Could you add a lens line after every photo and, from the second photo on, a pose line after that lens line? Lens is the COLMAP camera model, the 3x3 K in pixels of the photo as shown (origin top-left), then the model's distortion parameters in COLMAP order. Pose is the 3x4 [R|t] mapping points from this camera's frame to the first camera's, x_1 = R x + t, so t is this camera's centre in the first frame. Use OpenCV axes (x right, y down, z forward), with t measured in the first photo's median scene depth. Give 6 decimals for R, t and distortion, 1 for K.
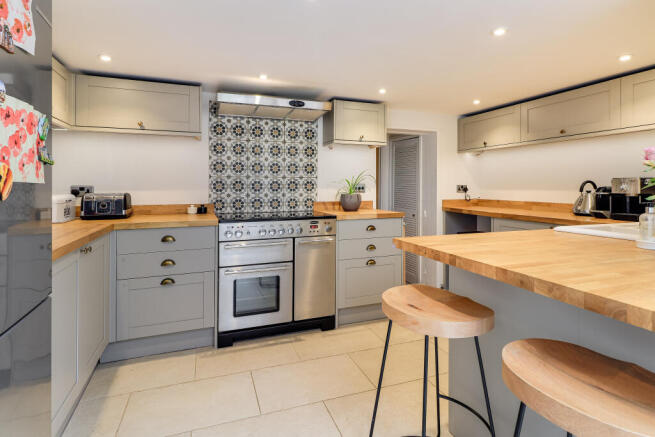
lens RADIAL K [[338.0, 0, 332.5], [0, 338.0, 179.1], [0, 0, 1]] dist [-0.002091, -0.000312]
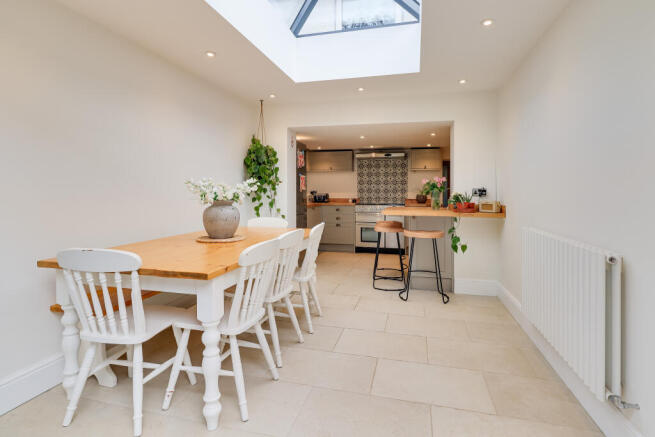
lens RADIAL K [[353.7, 0, 317.6], [0, 353.7, 190.3], [0, 0, 1]] dist [-0.001987, 0.000301]
pose [[0.799175, 0.000433, -0.601098, 0.875666], [0.010576, 0.999835, 0.014782, -0.022925], [0.601005, -0.018171, 0.799039, -1.109121]]
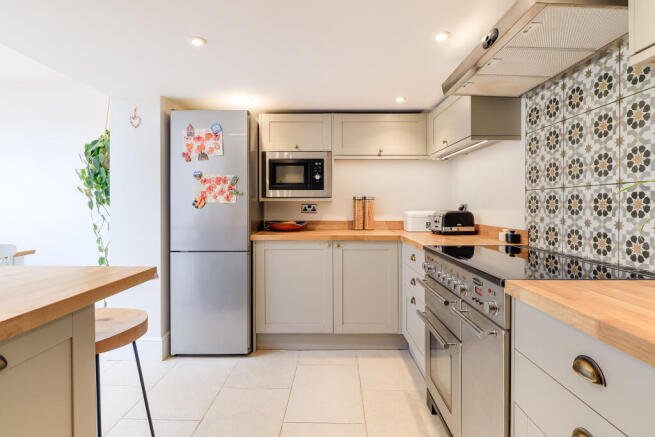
lens RADIAL K [[338.0, 0, 331.3], [0, 338.0, 201.1], [0, 0, 1]] dist [-0.002091, -0.000312]
pose [[-0.372370, -0.007443, -0.928054, 0.403273], [0.018655, 0.999706, -0.015503, 0.017401], [0.927897, -0.023086, -0.372122, 0.877644]]
